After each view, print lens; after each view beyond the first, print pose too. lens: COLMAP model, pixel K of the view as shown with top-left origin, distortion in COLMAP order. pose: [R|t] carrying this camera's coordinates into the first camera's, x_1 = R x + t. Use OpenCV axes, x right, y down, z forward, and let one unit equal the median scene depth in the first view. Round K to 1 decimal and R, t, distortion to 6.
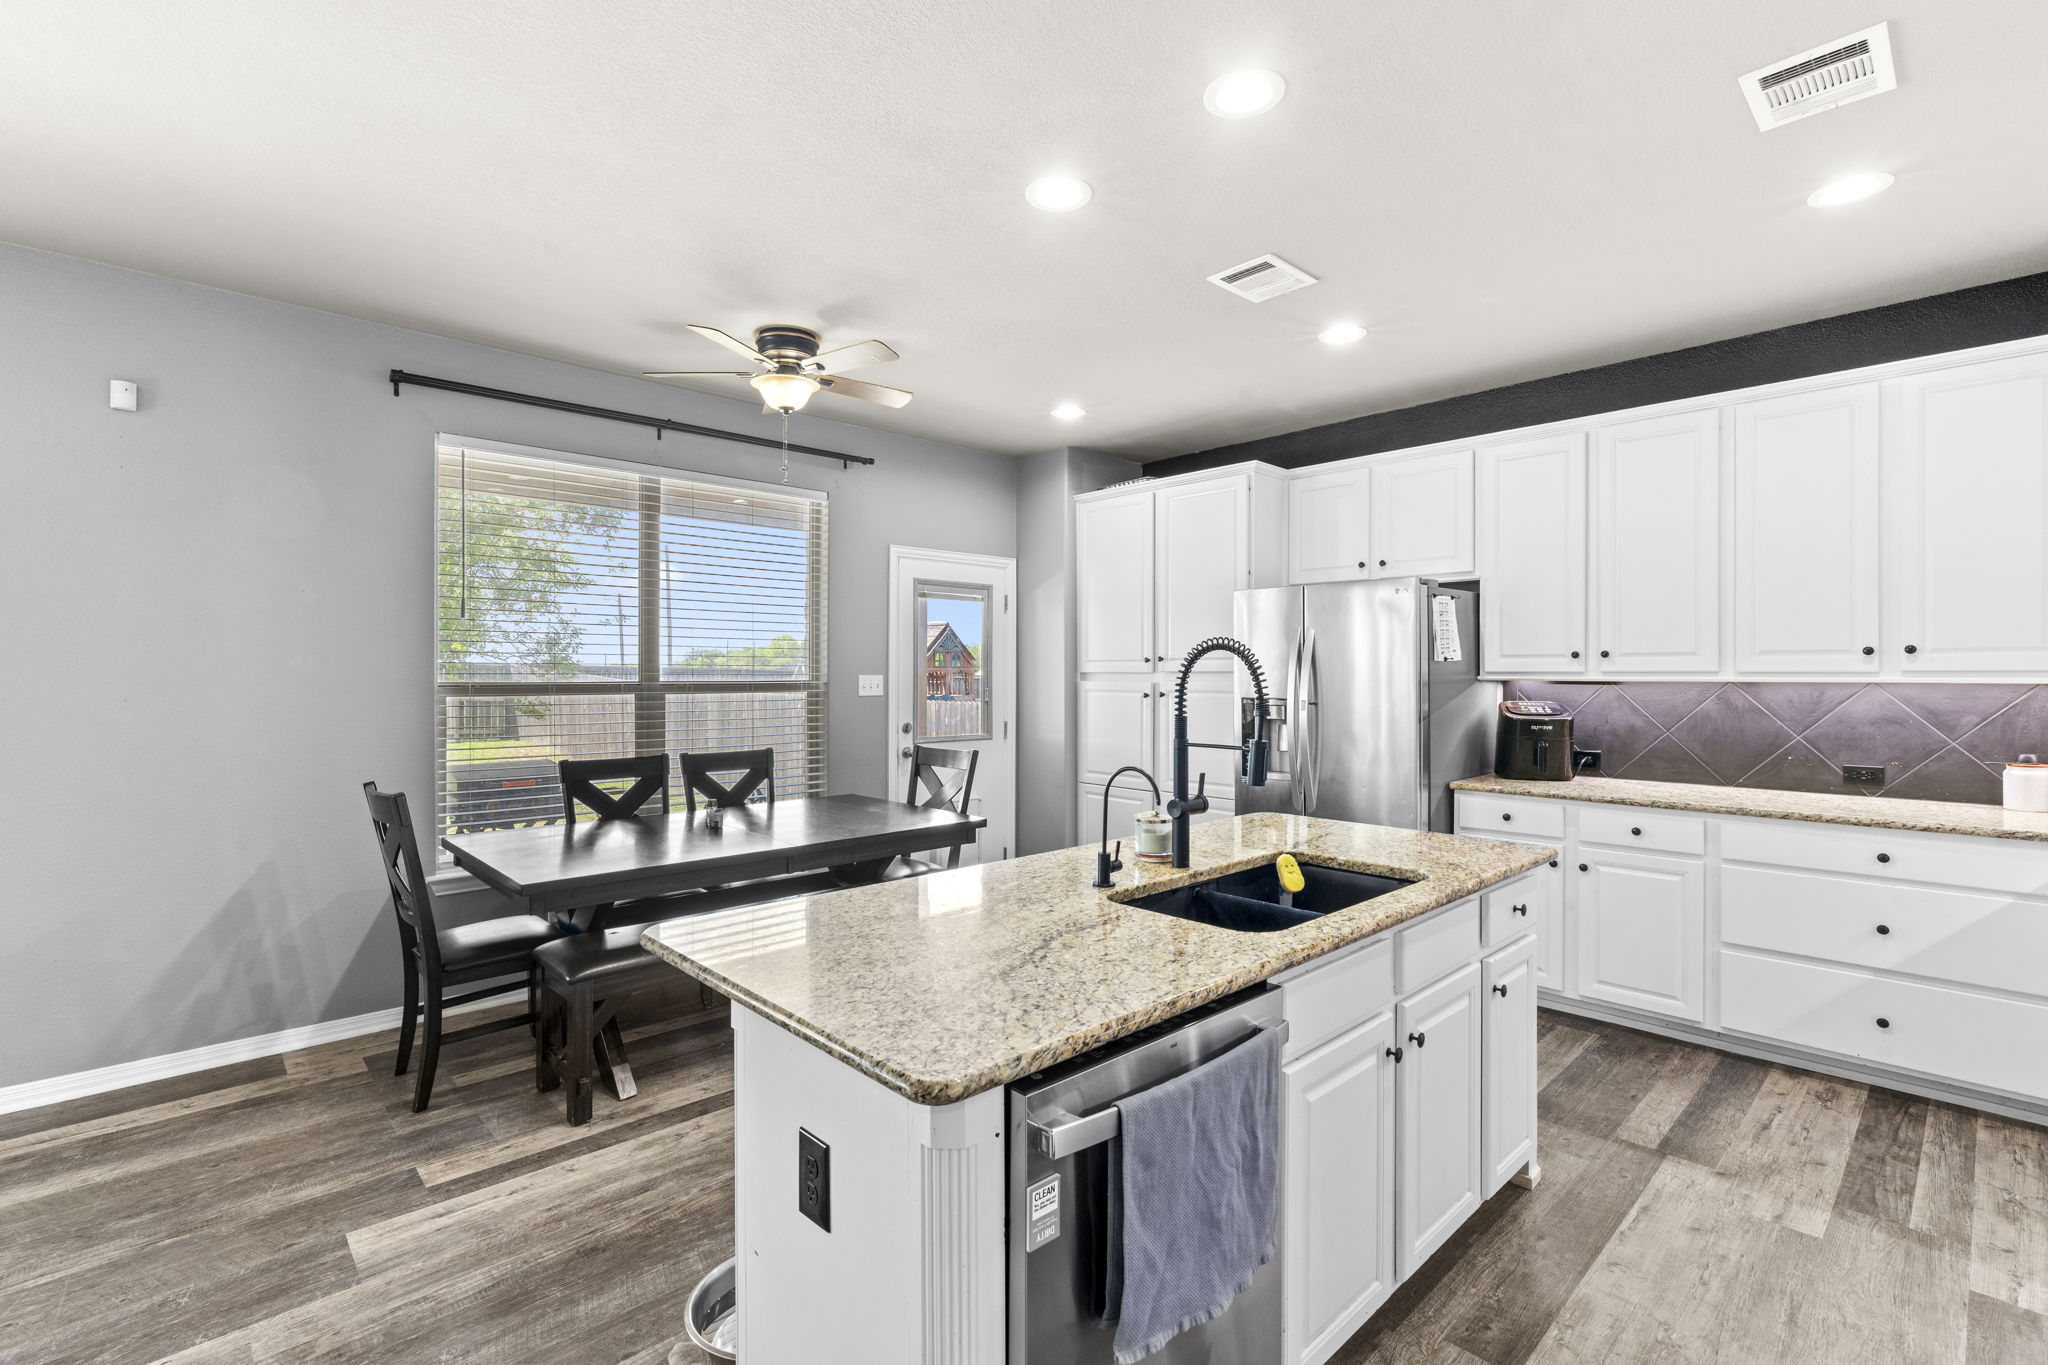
lens RADIAL K [[936.1, 0, 1021.4], [0, 936.1, 674.7], [0, 0, 1]] dist [-0.003183, 0.000485]
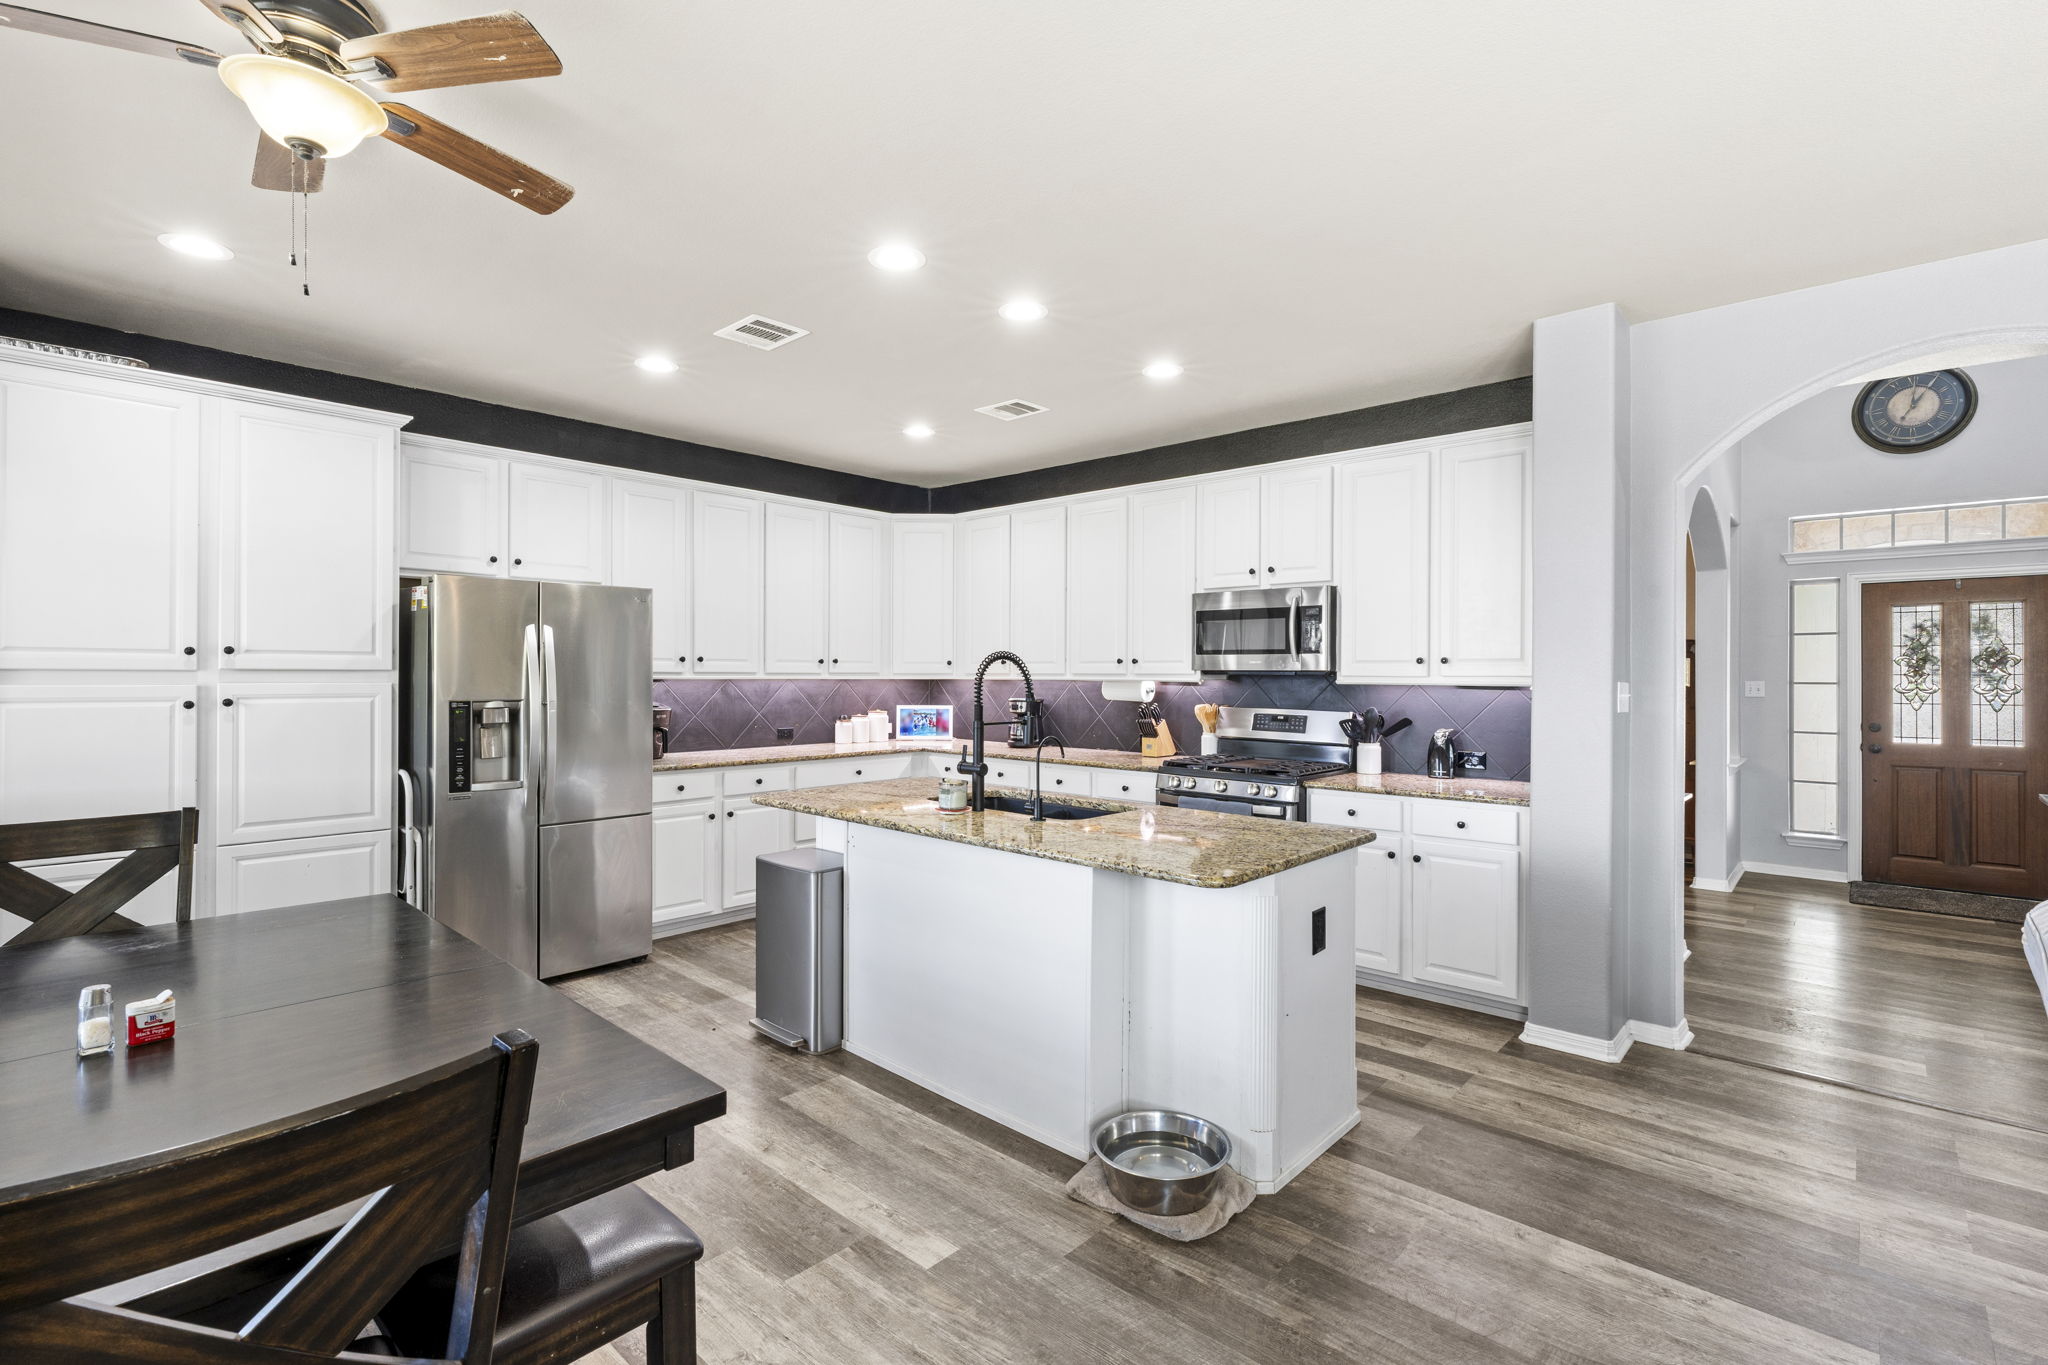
lens RADIAL K [[936.1, 0, 1020.8], [0, 936.1, 674.7], [0, 0, 1]] dist [-0.003183, 0.000485]
pose [[-0.069801, -0.000871, 0.997561, -0.795982], [-0.002426, 0.999997, 0.000703, -0.001237], [-0.997558, -0.002371, -0.069803, 0.663508]]
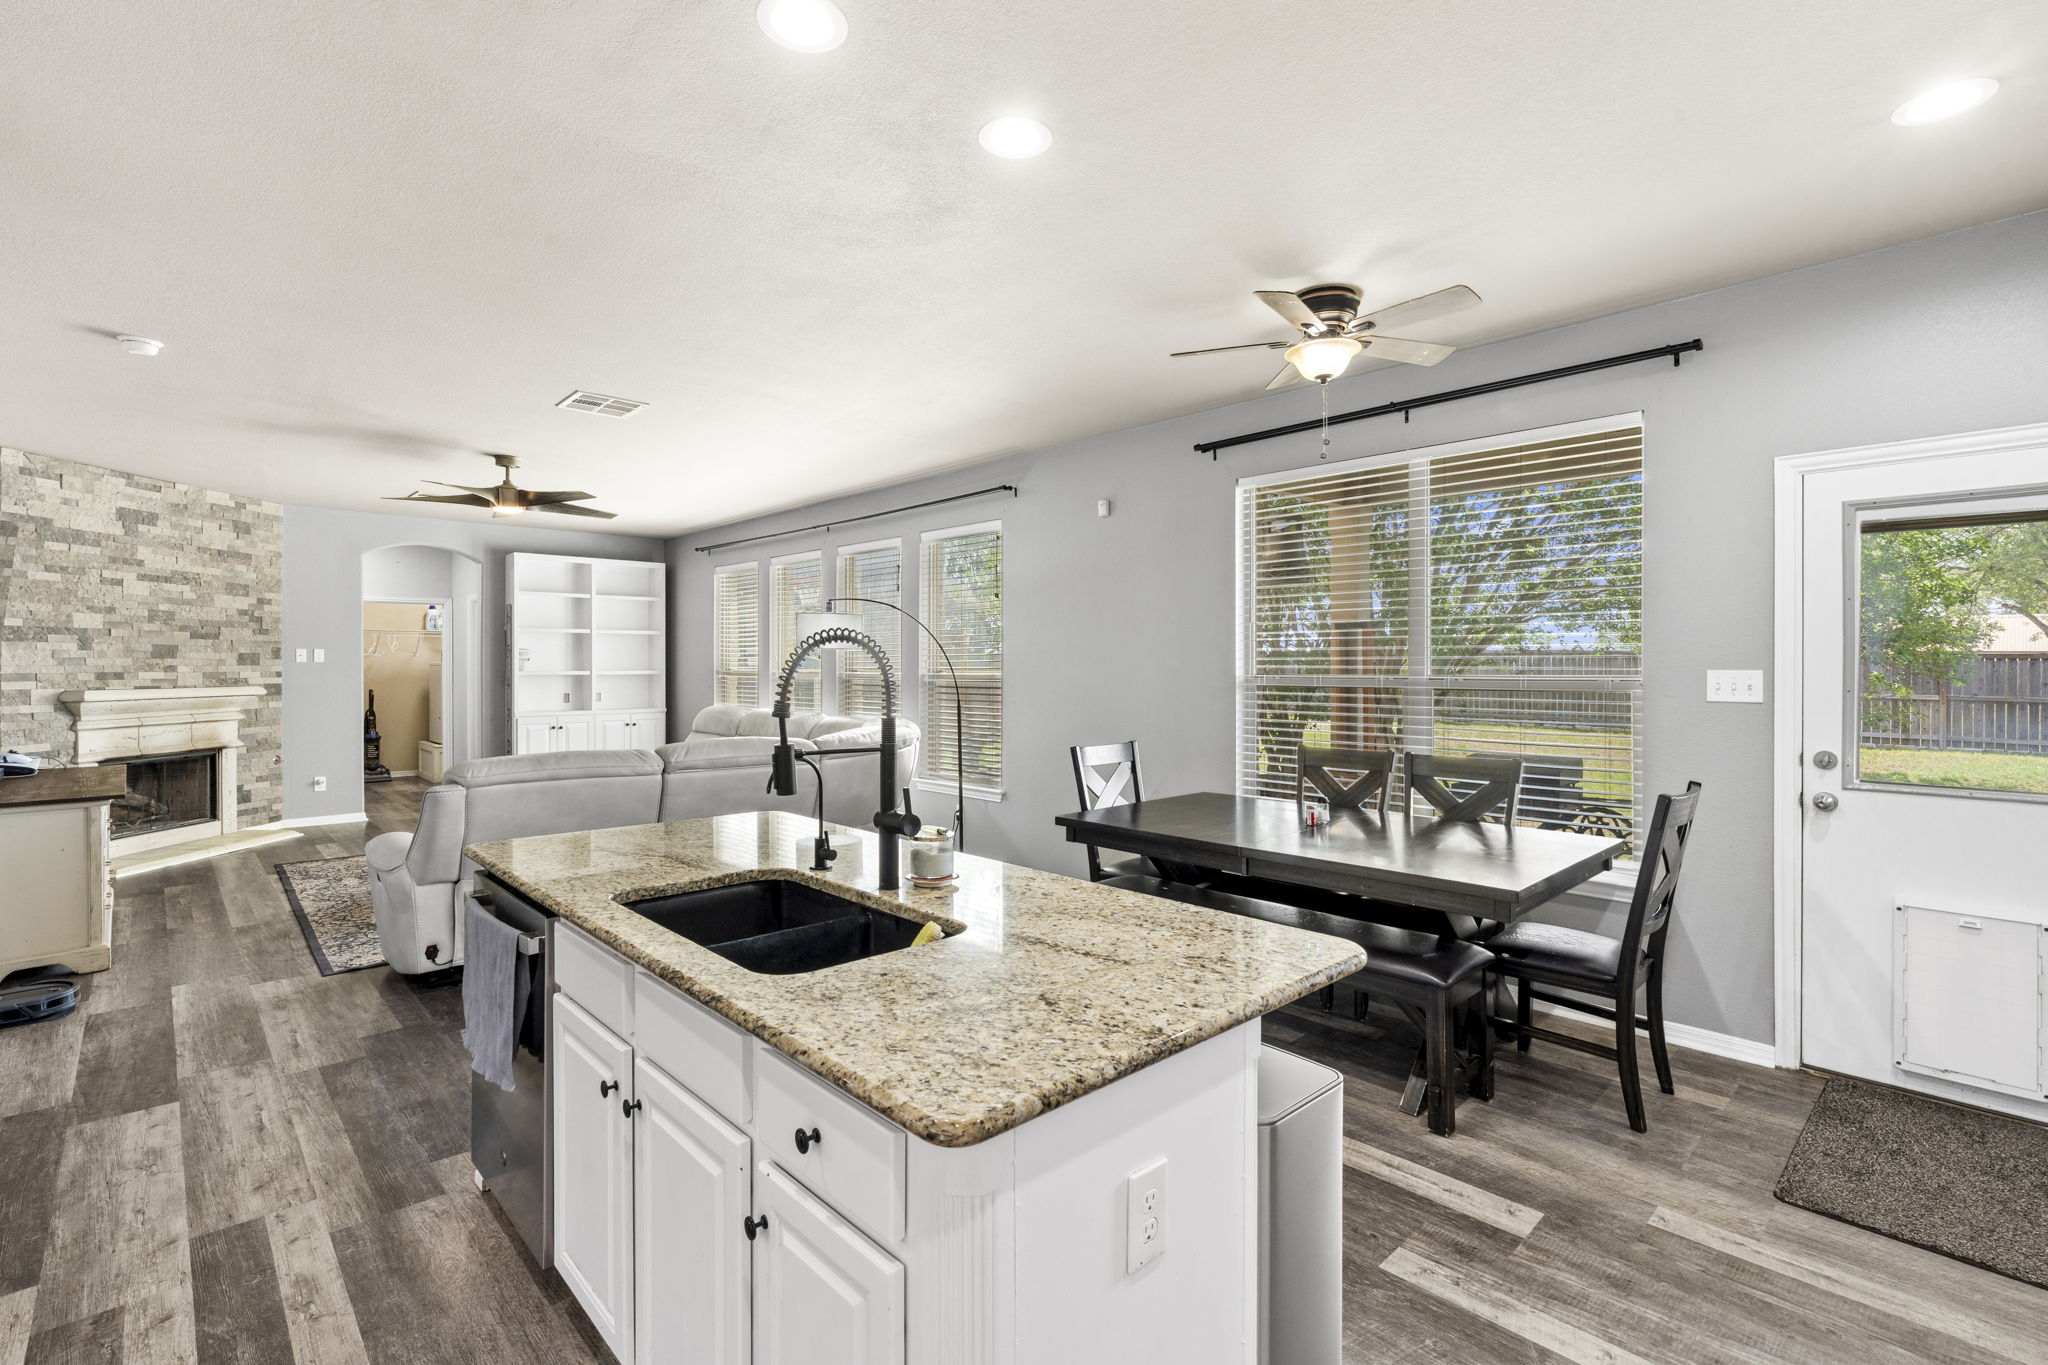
lens RADIAL K [[936.1, 0, 1014.0], [0, 936.1, 668.7], [0, 0, 1]] dist [-0.003183, 0.000485]
pose [[-0.008509, 0.002923, -0.999960, 0.678660], [-0.001685, 0.999994, 0.002937, -0.002208], [0.999962, 0.001710, -0.008504, 0.720614]]
